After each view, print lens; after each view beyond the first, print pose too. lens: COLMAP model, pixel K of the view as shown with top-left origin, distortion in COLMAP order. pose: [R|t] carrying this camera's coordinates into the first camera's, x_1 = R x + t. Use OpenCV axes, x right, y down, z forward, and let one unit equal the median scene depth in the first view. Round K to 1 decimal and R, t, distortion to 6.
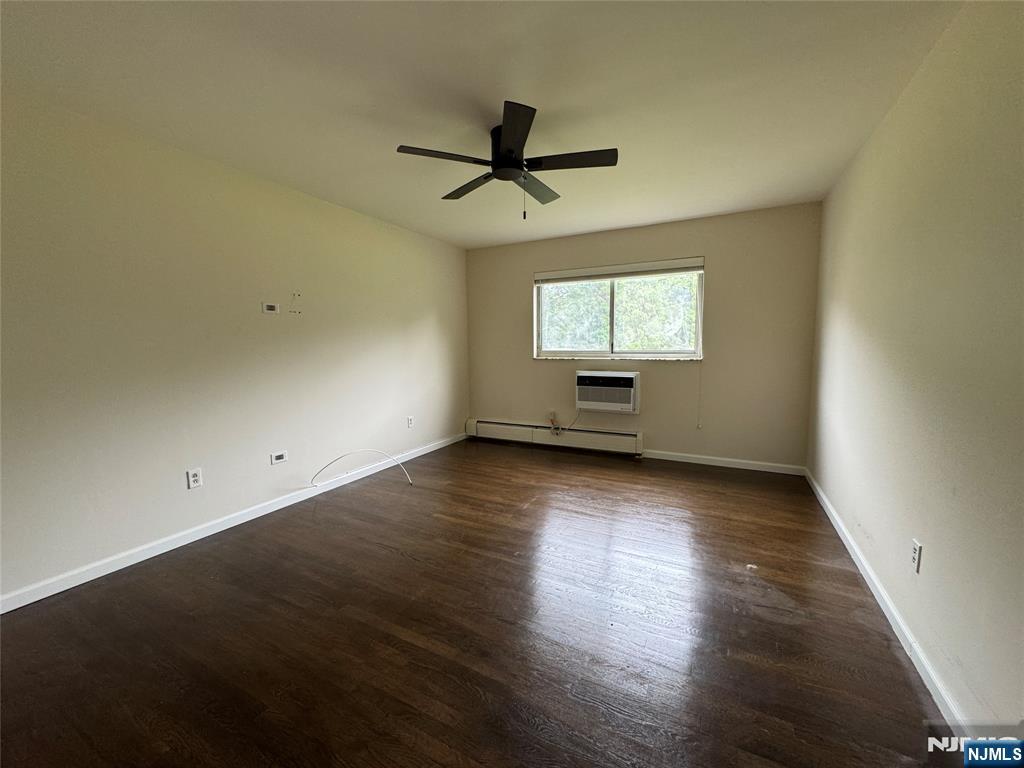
lens RADIAL K [[406.5, 0, 511.7], [0, 406.5, 381.8], [0, 0, 1]] dist [-0.004081, 0.000372]
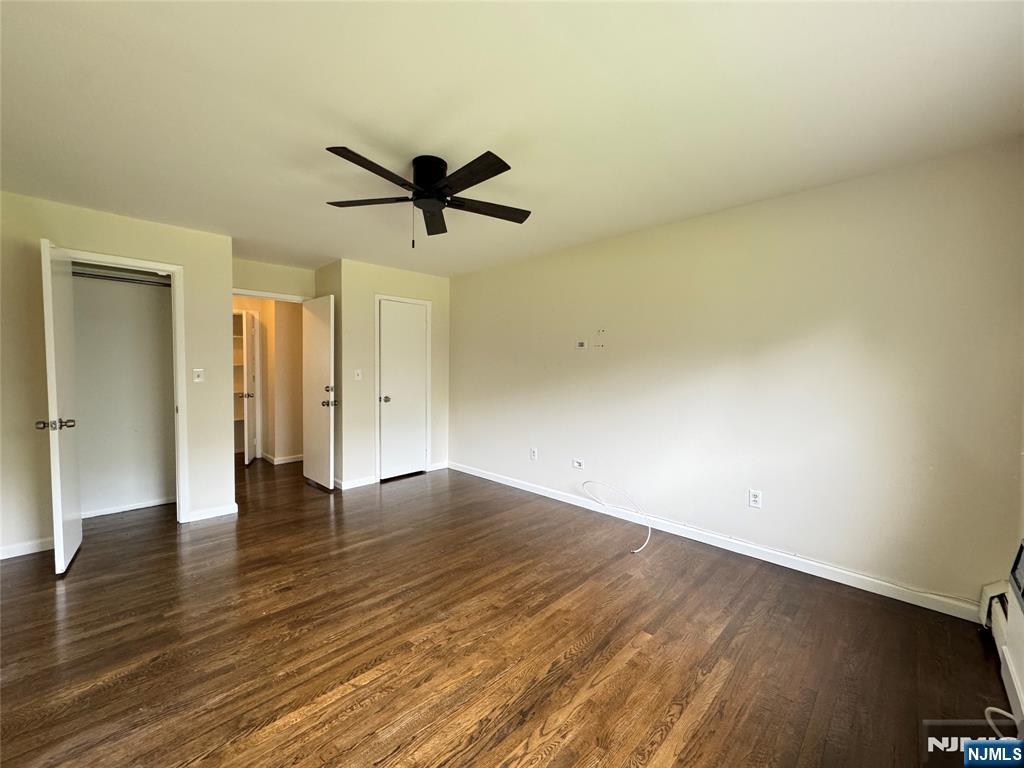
lens RADIAL K [[406.5, 0, 511.7], [0, 406.5, 381.8], [0, 0, 1]] dist [-0.004081, 0.000372]
pose [[-0.293236, 0.042540, -0.955093, 0.672277], [-0.095945, 0.992657, 0.073671, -0.137482], [0.951214, 0.113239, -0.287001, 1.152506]]
